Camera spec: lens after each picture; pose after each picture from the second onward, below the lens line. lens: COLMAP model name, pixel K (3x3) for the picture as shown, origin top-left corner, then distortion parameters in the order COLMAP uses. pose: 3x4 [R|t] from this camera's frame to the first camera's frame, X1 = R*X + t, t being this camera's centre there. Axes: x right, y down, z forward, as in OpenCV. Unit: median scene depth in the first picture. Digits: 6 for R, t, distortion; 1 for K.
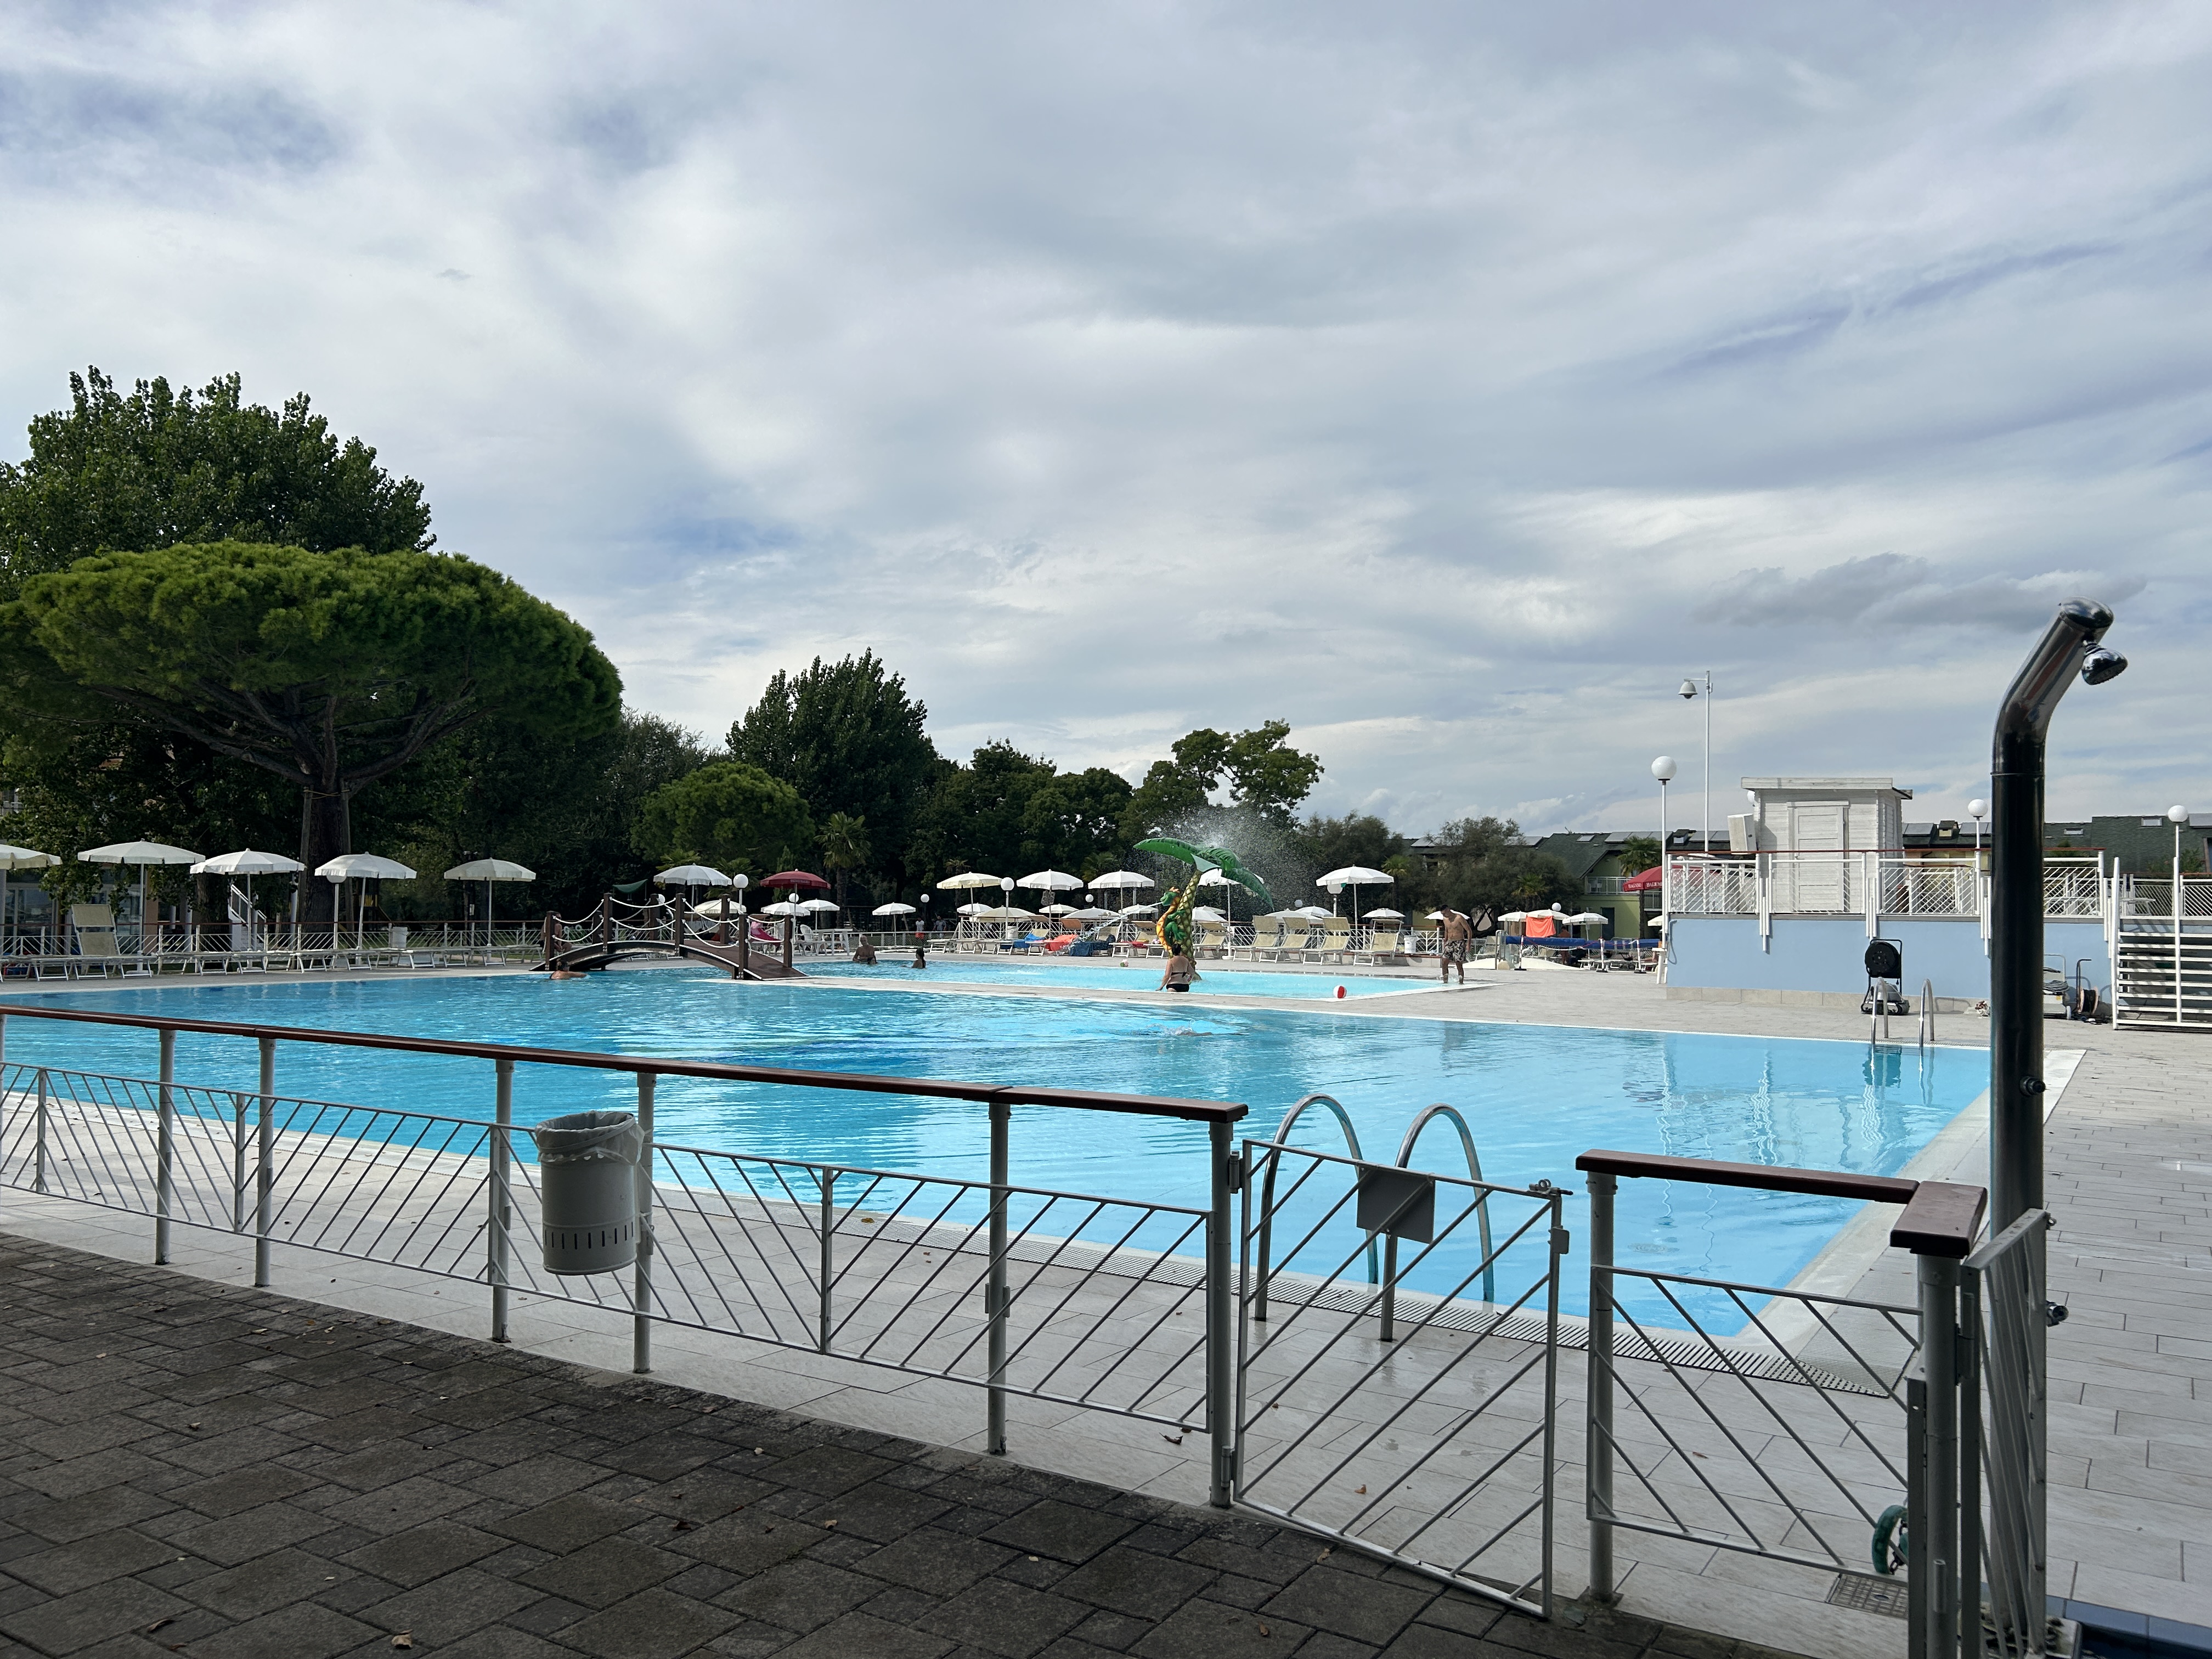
lens RADIAL K [[1739.7, 0, 1106.0], [0, 1739.7, 829.5], [0, 0, 1]] dist [0.081594, -0.078299]
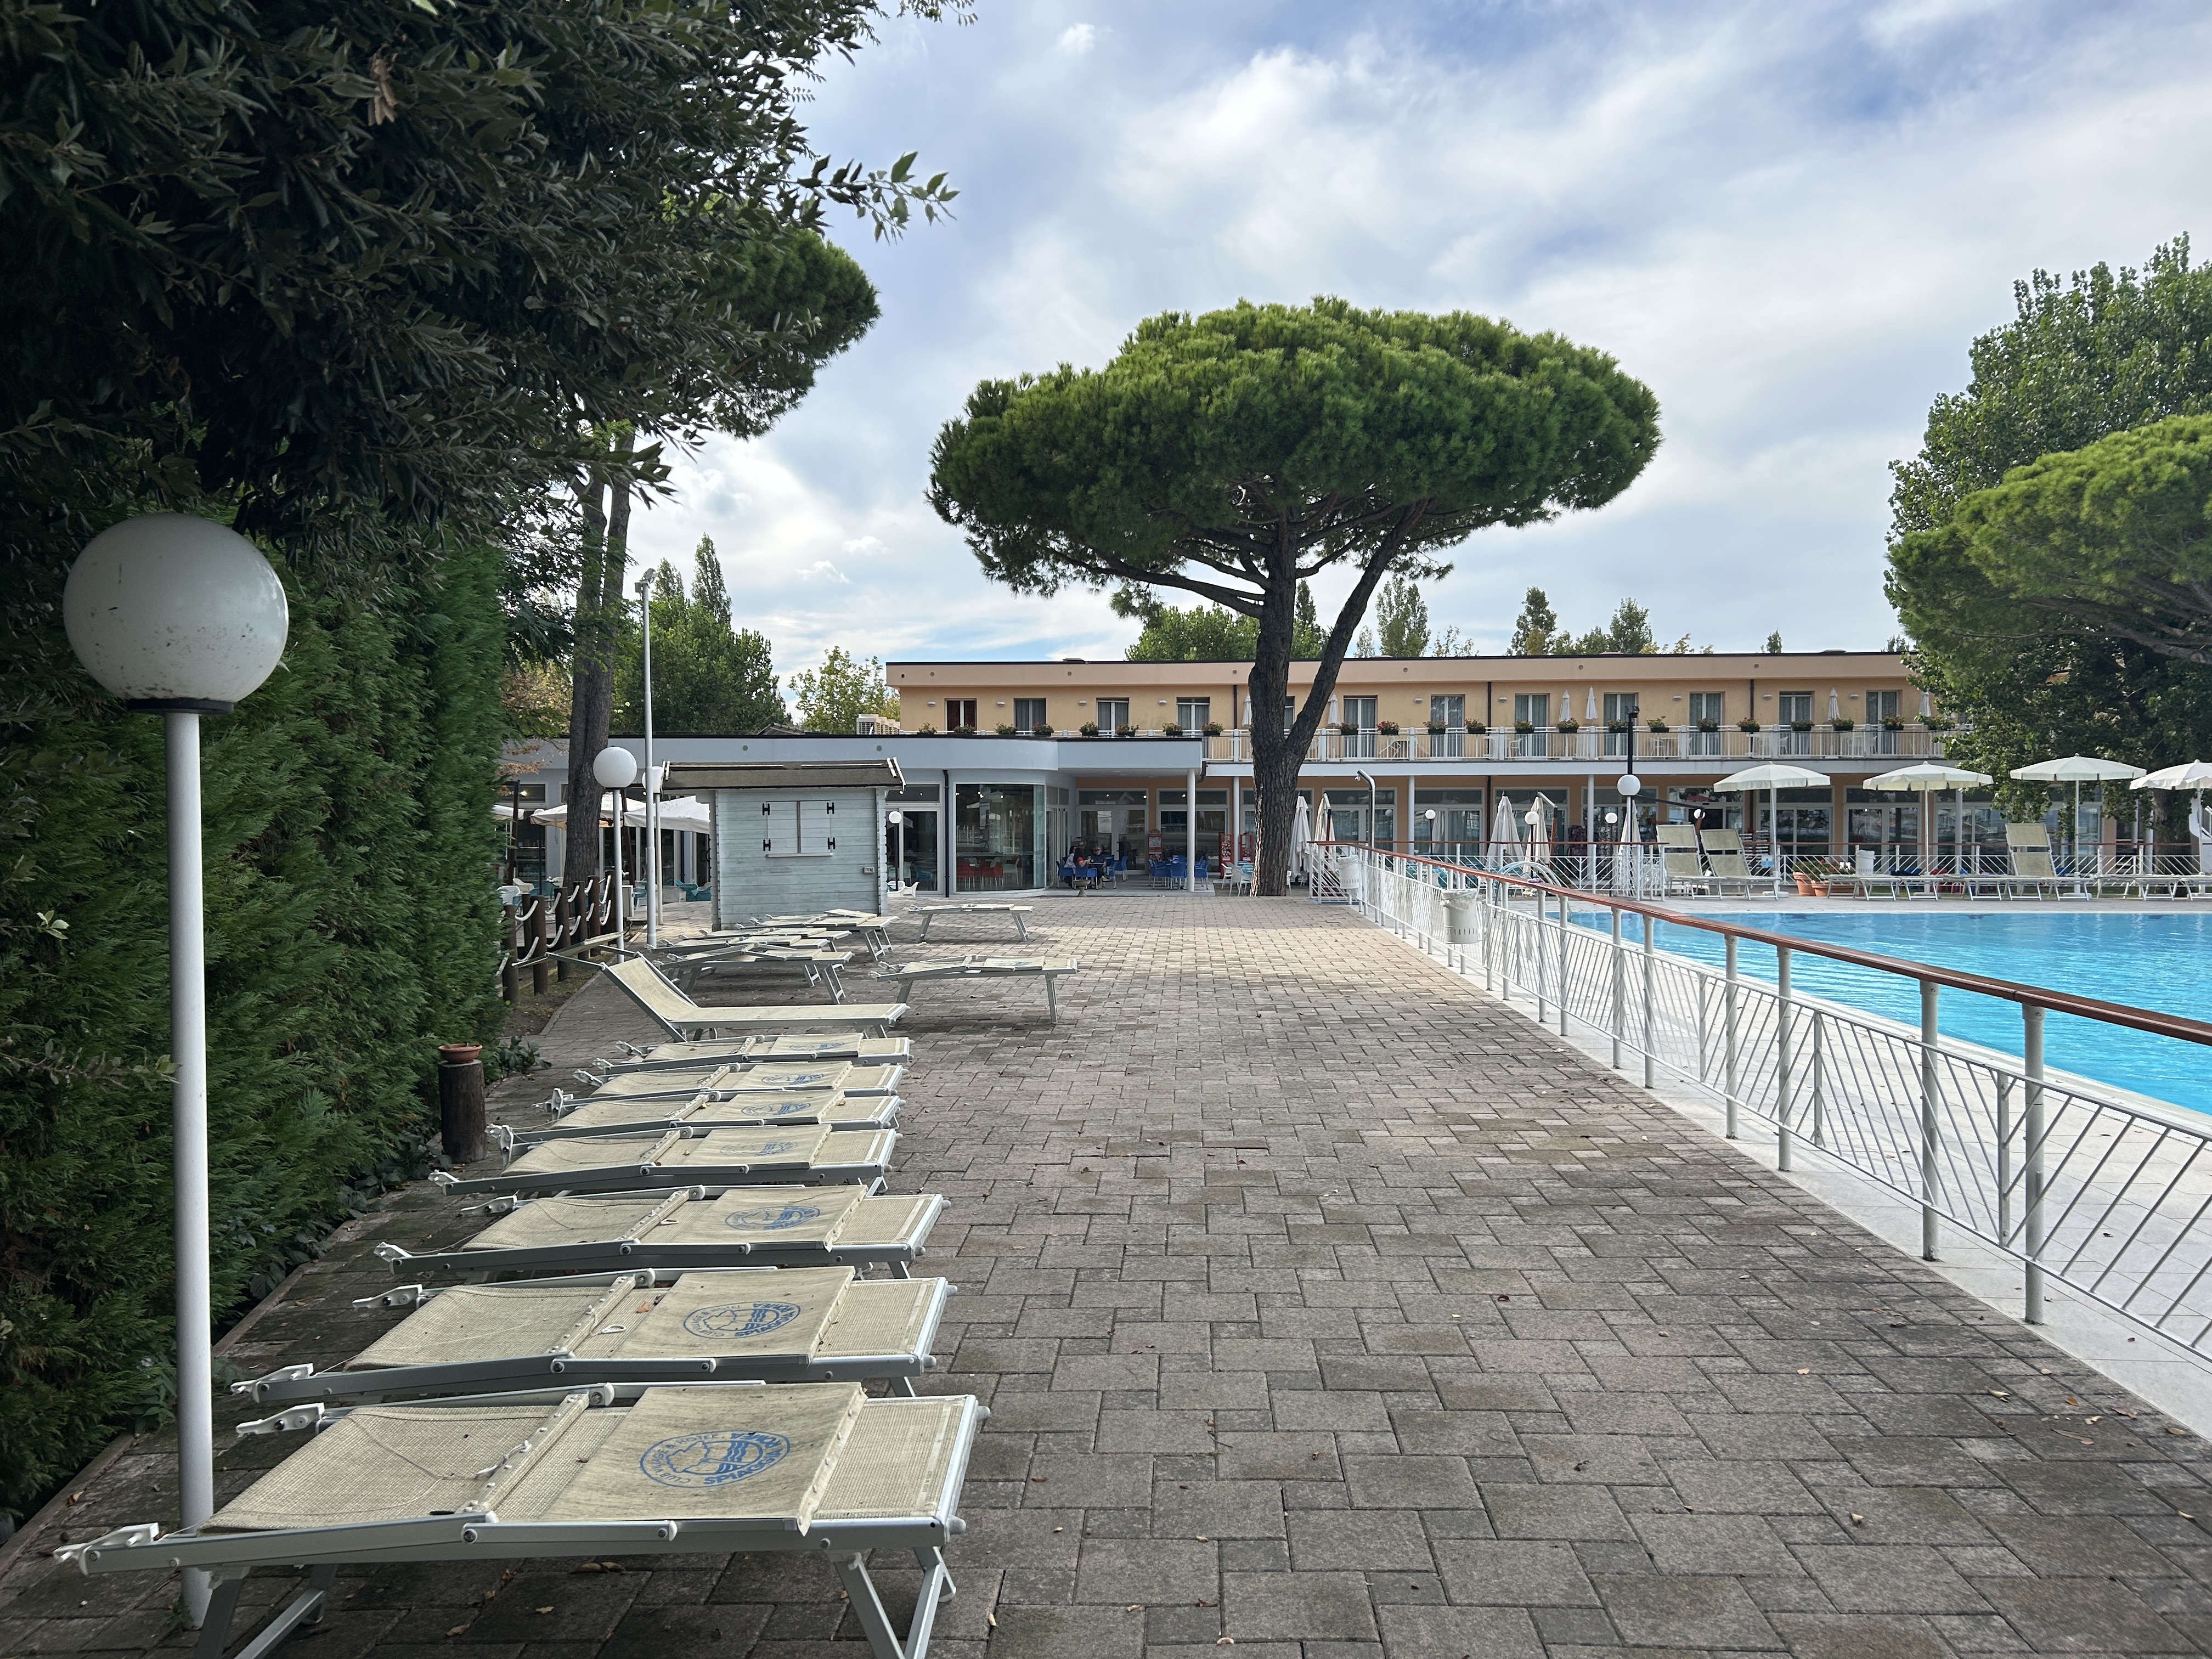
lens RADIAL K [[1577.6, 0, 1108.4], [0, 1577.6, 860.6], [0, 0, 1]] dist [0.007635, -0.034089]
pose [[0.445701, 0.013768, -0.895076, -0.020900], [0.046915, 0.998148, 0.038715, 0.005227], [0.893952, -0.059248, 0.444230, 0.156864]]
